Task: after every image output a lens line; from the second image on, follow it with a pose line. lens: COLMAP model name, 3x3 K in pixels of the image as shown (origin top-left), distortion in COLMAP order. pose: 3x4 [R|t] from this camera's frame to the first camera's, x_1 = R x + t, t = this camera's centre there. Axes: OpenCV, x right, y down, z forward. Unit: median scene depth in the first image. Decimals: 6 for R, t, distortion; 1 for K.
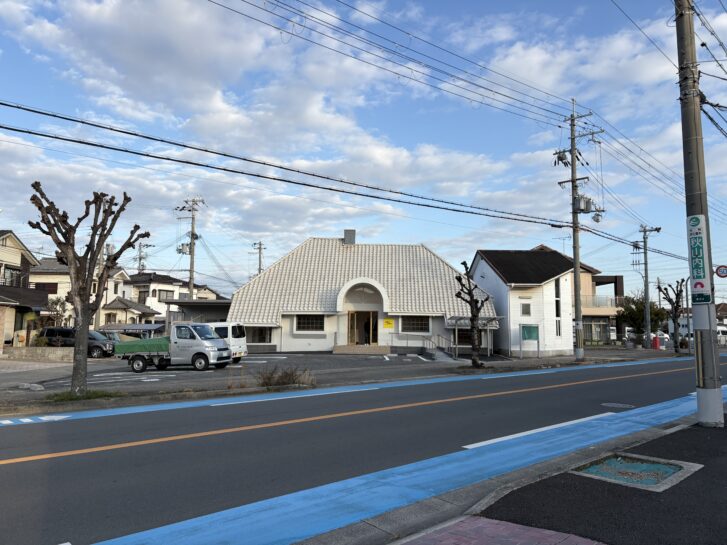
lens RADIAL K [[538.2, 0, 363.6], [0, 538.2, 306.7], [0, 0, 1]] dist [0.065428, -0.062110]
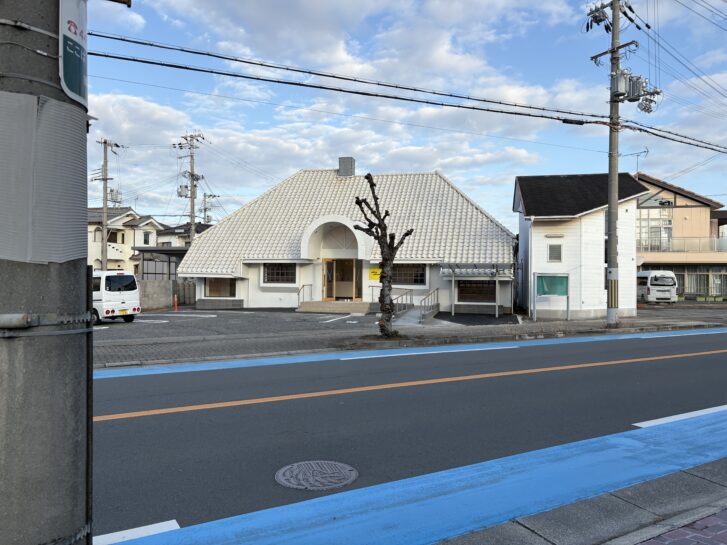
lens RADIAL K [[538.2, 0, 363.6], [0, 538.2, 306.7], [0, 0, 1]] dist [0.065428, -0.062110]
pose [[0.972205, 0.010400, -0.233900, 0.211523], [0.009727, 0.996356, 0.084731, 0.012182], [0.233929, -0.084651, 0.968562, 0.228831]]
